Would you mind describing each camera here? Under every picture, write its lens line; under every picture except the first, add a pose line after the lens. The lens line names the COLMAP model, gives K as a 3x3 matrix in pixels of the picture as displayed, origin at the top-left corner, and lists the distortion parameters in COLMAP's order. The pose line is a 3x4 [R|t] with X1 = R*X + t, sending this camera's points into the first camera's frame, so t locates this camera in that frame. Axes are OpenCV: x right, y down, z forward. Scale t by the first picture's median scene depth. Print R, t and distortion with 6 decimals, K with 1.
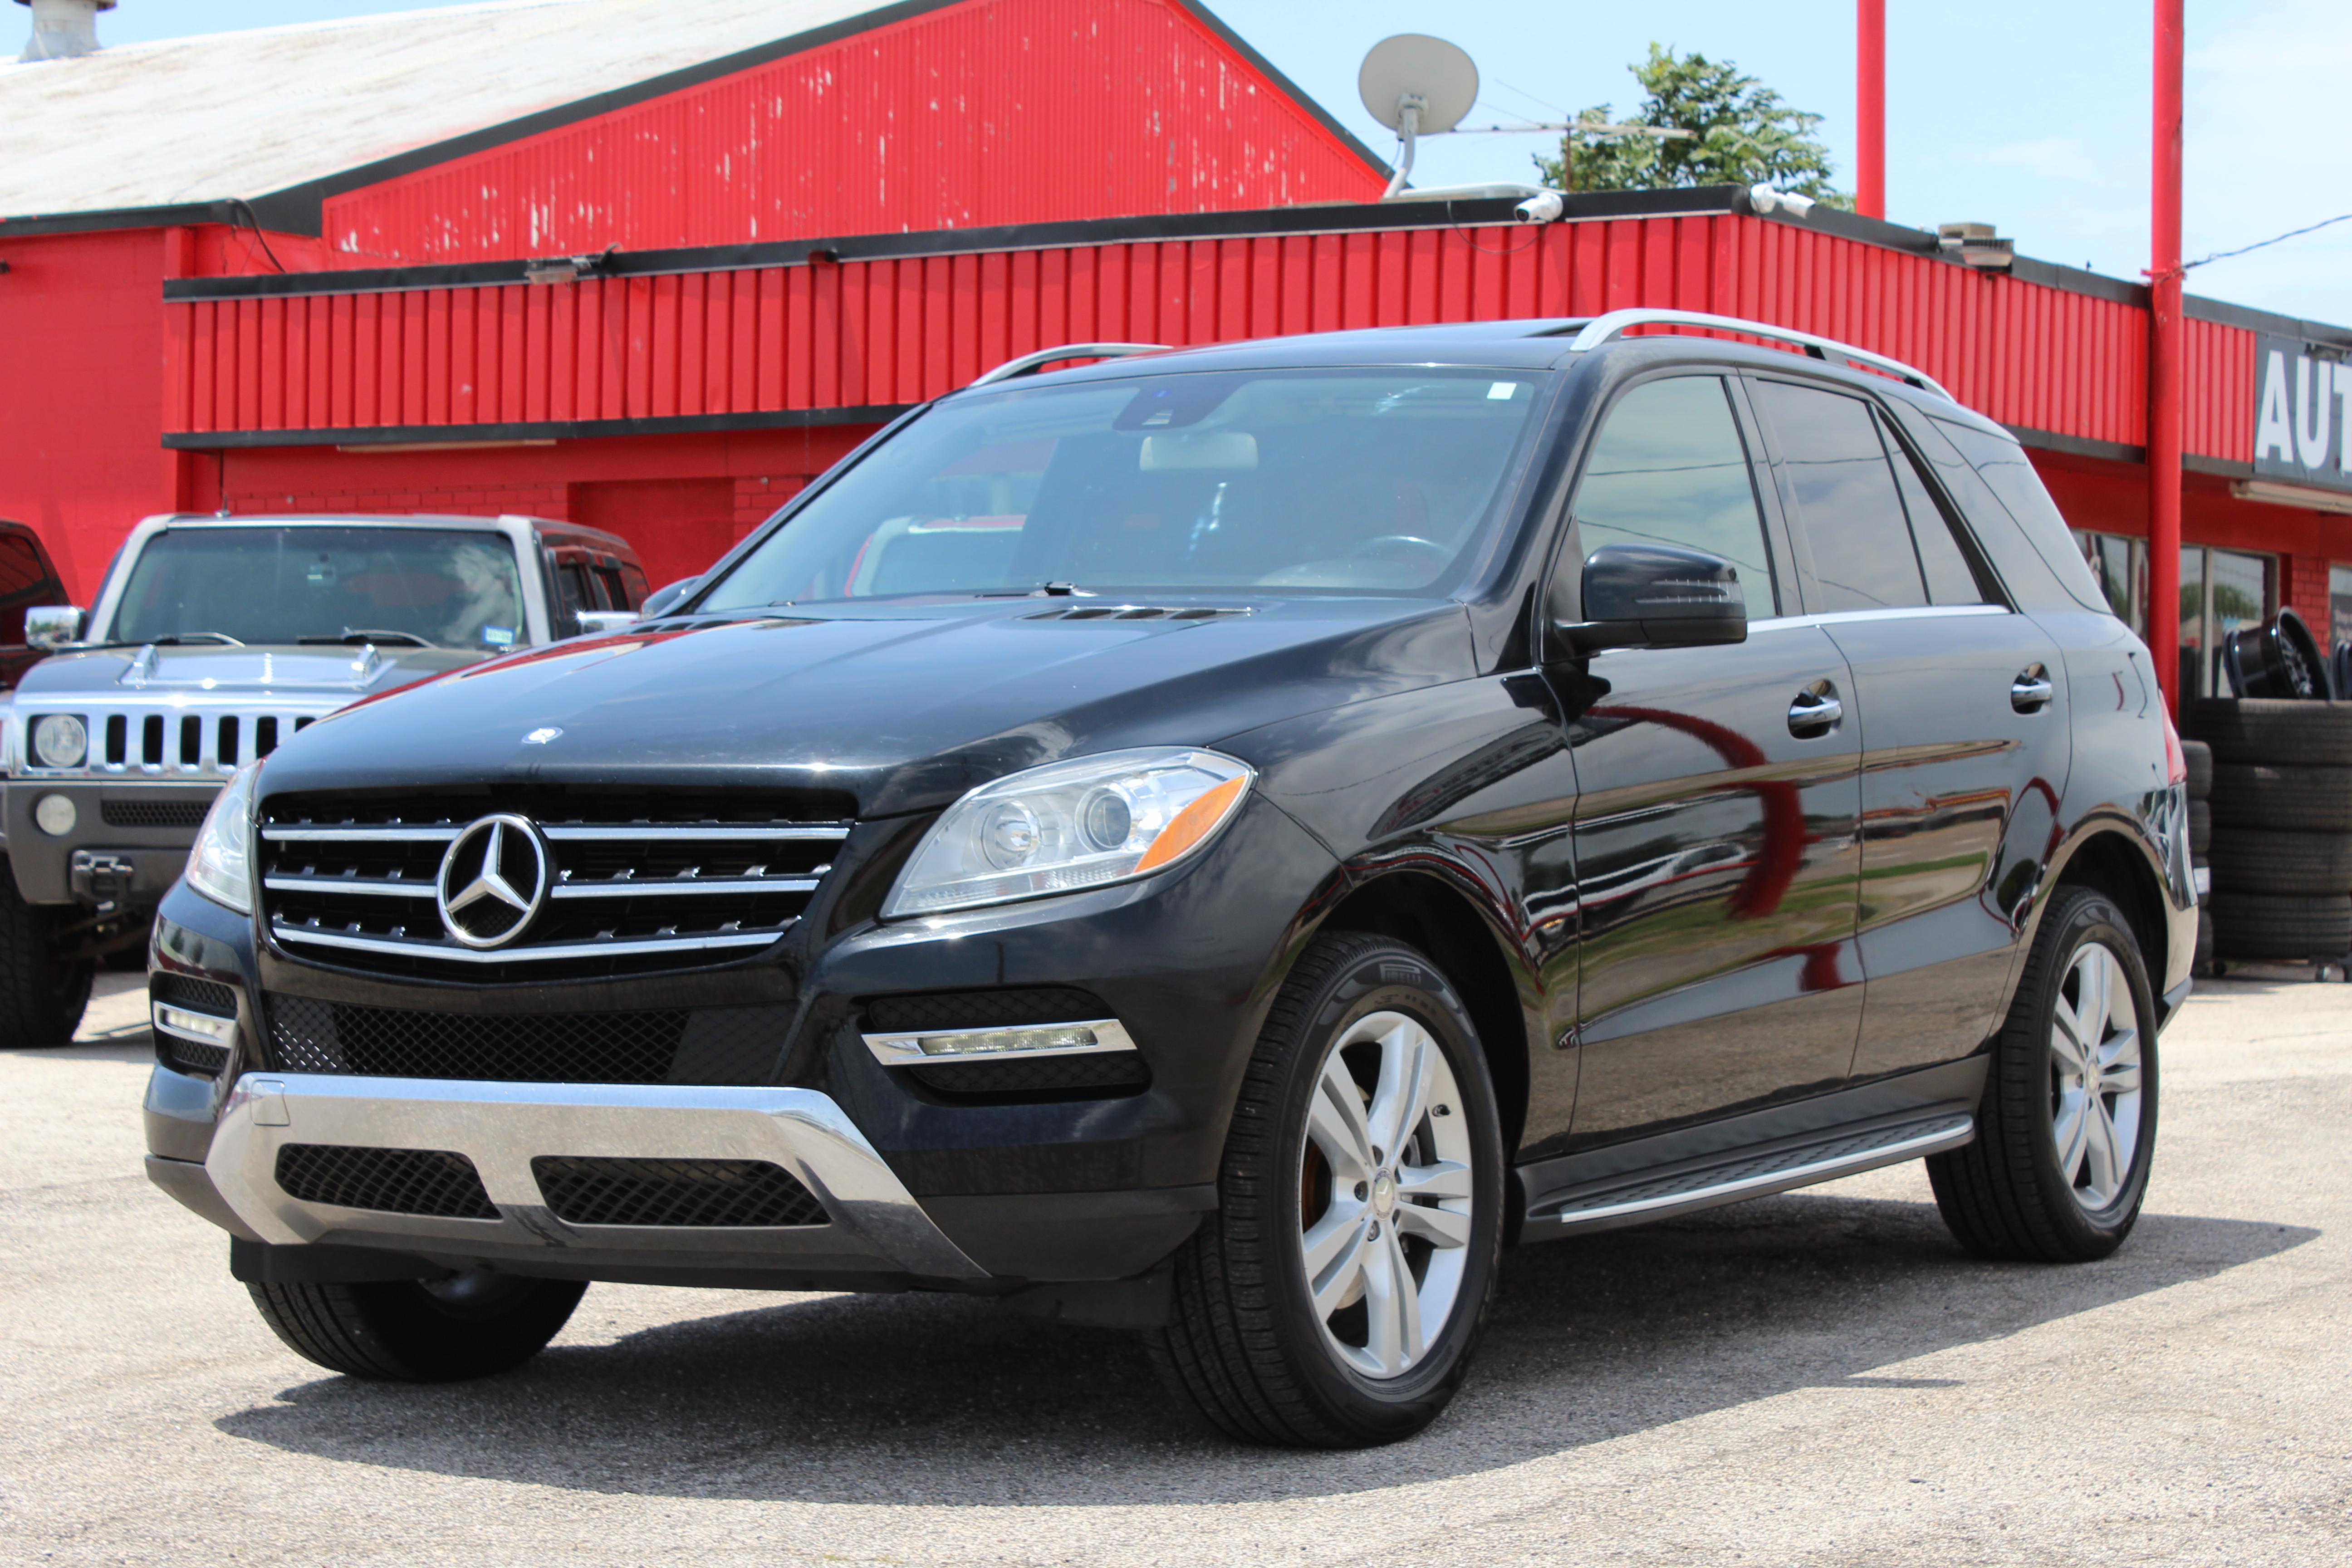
lens RADIAL K [[4860.7, 0, 1199.7], [0, 4860.7, 771.4], [0, 0, 1]] dist [0.307455, 0.000000]
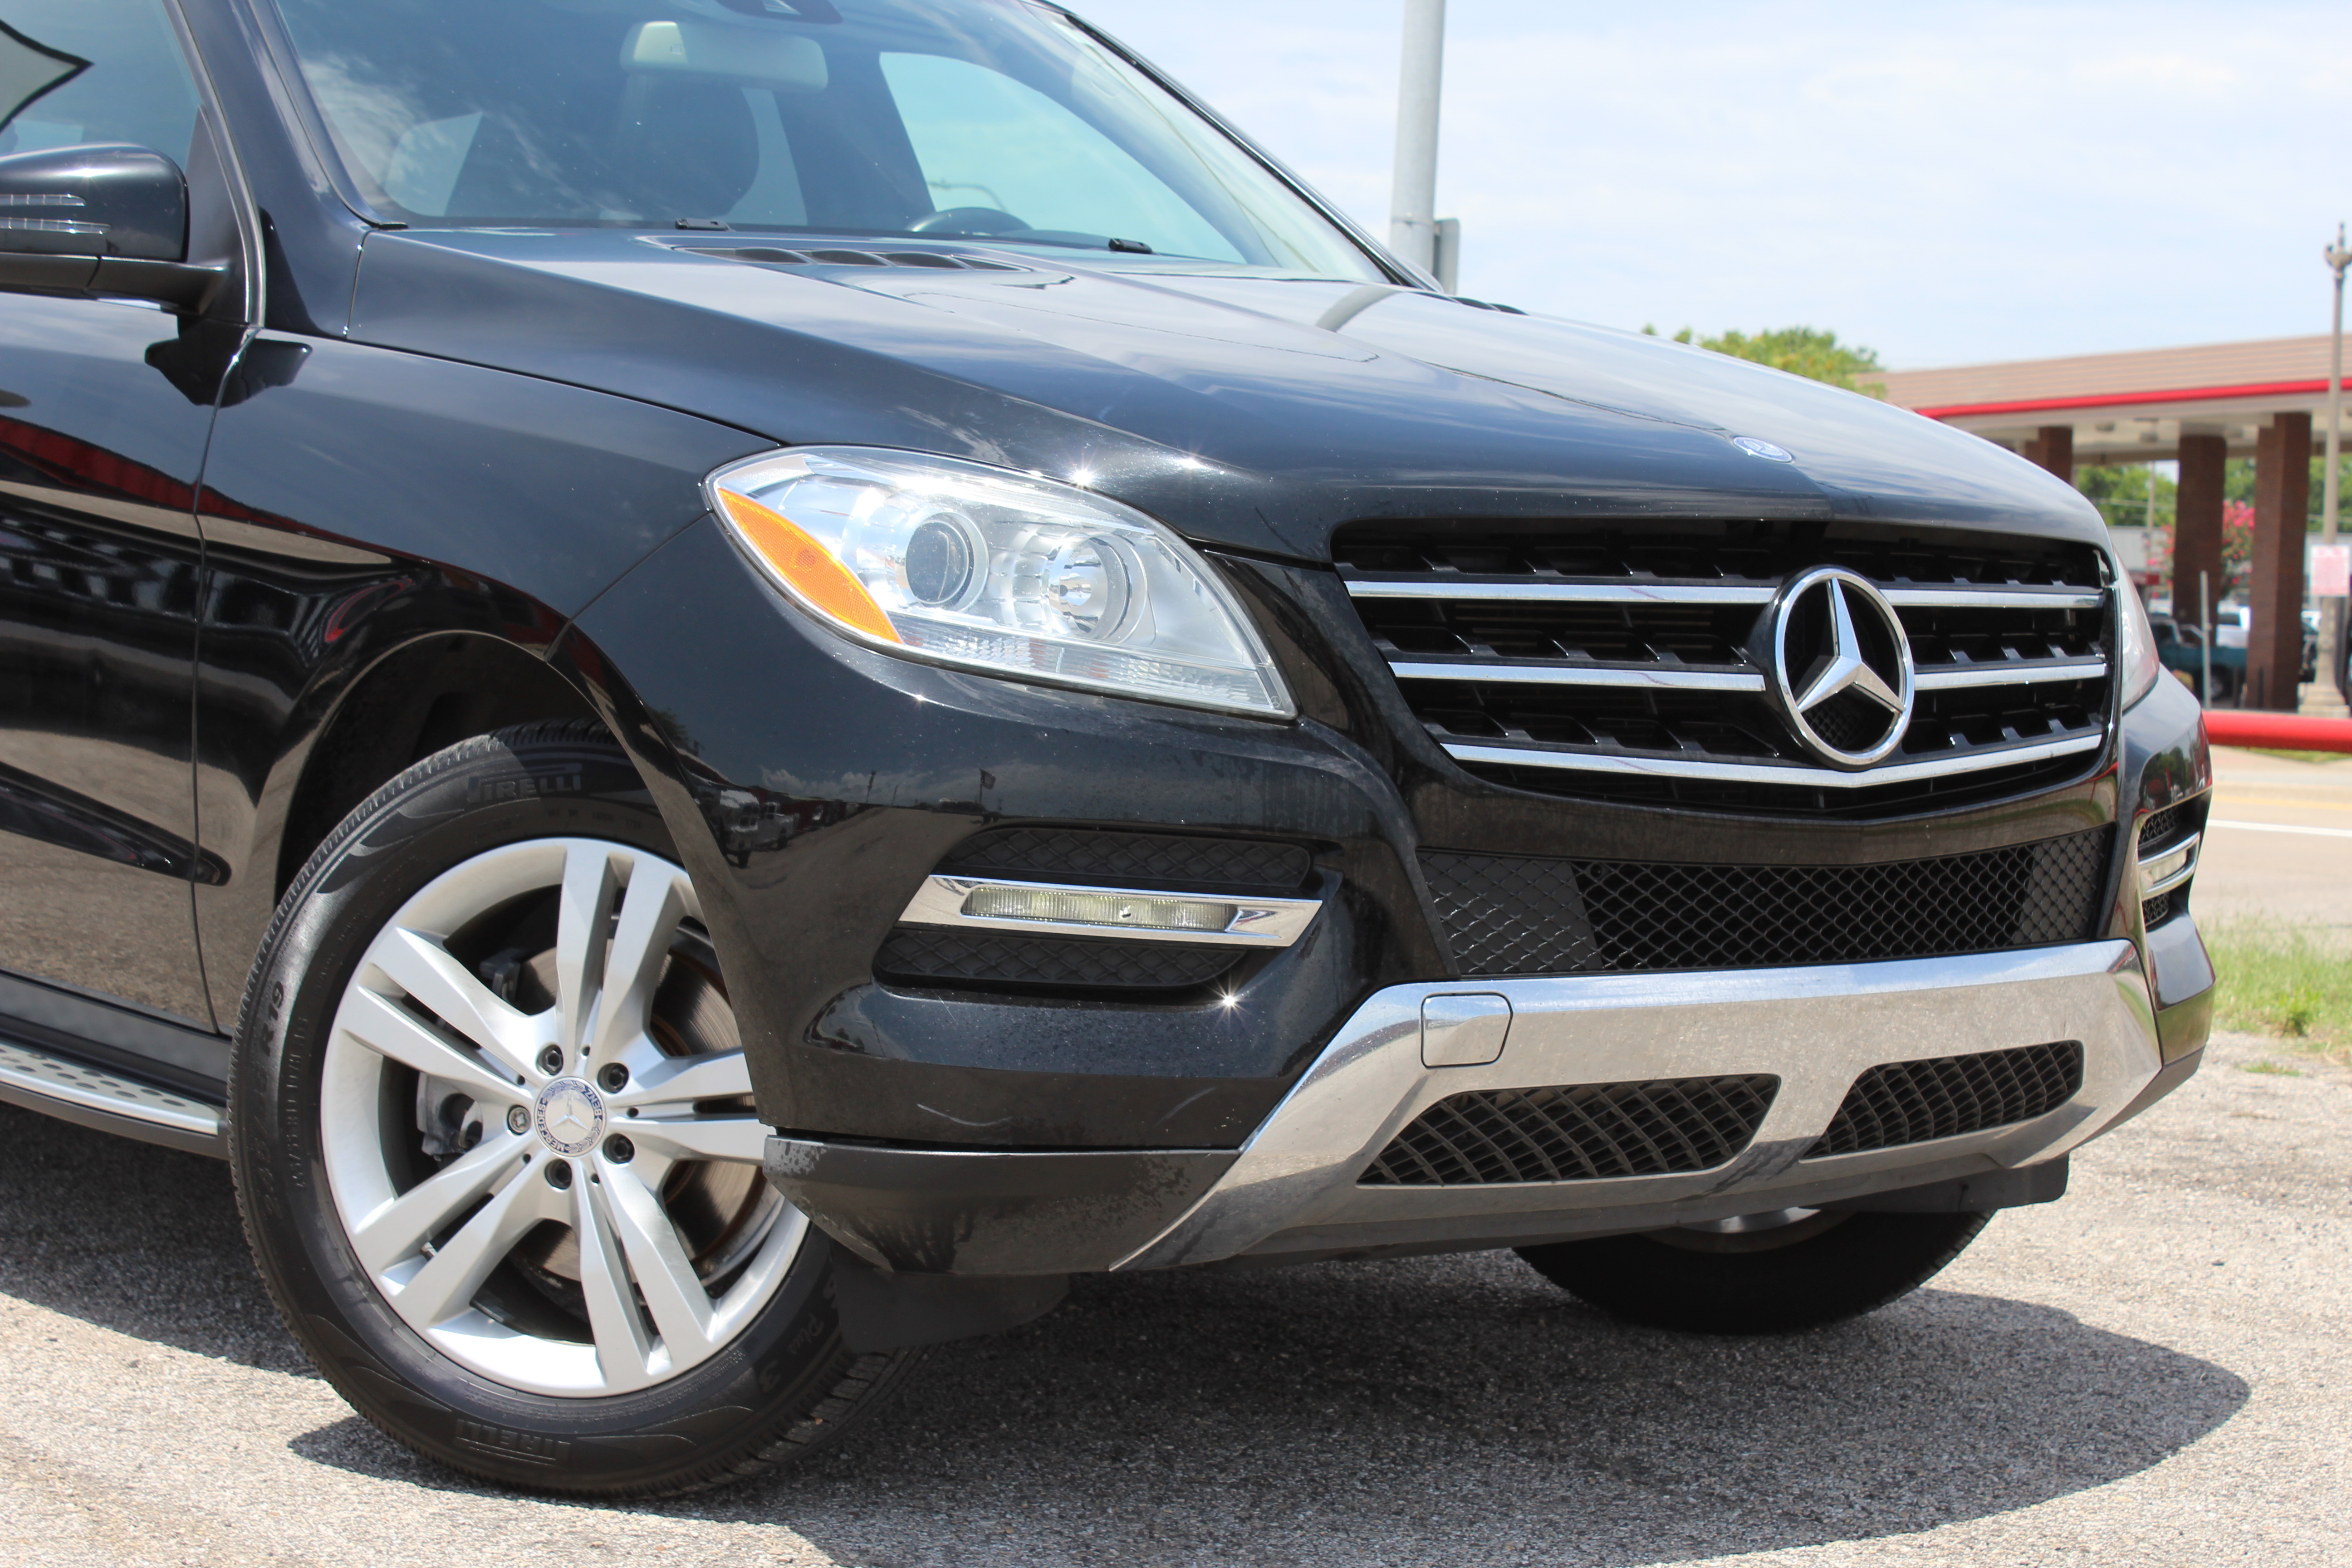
lens RADIAL K [[4360.9, 0, 1178.7], [0, 4360.9, 784.8], [0, 0, 1]] dist [0.120980, 0.000000]
pose [[0.315523, -0.036426, 0.948219, -0.742072], [-0.027782, 0.998480, 0.047601, 0.012666], [-0.948511, -0.041362, 0.314031, 0.897931]]
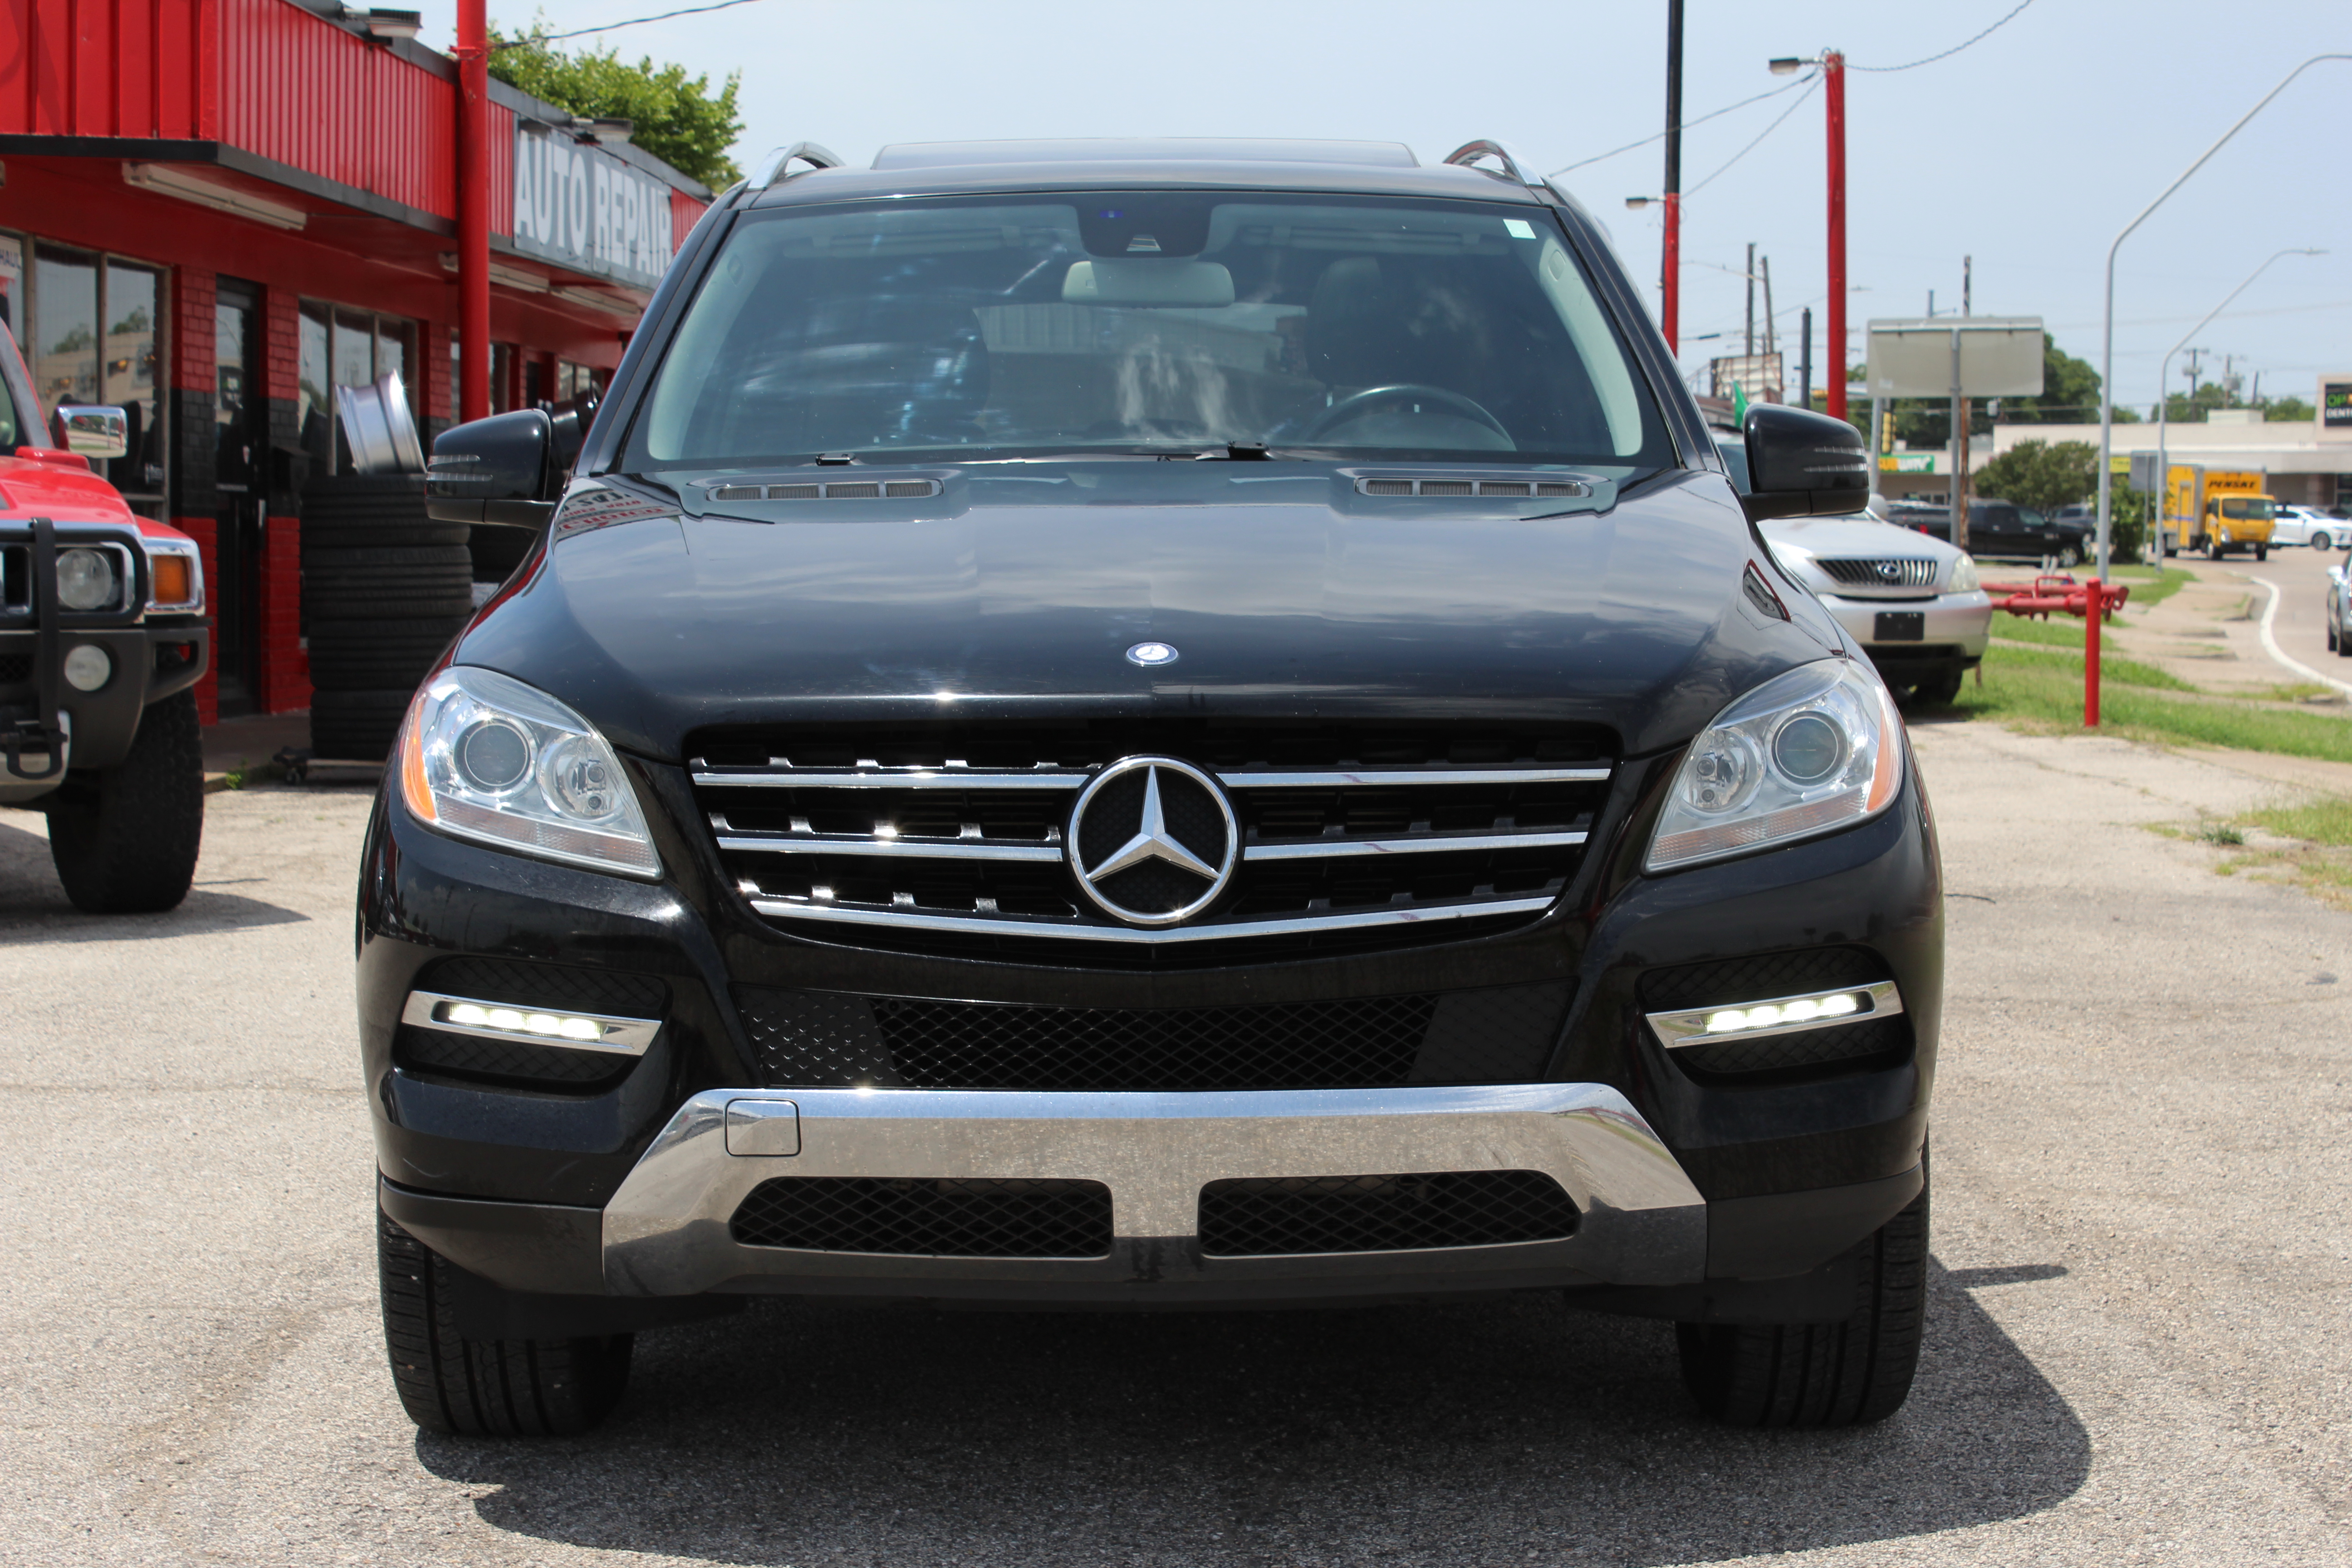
lens RADIAL K [[4546.3, 0, 1229.7], [0, 4546.3, 811.7], [0, 0, 1]] dist [0.126134, 0.000000]
pose [[0.864045, -0.038988, 0.501903, -0.503205], [0.002077, 0.997264, 0.073892, -0.036615], [-0.503411, -0.062804, 0.861762, 0.359924]]
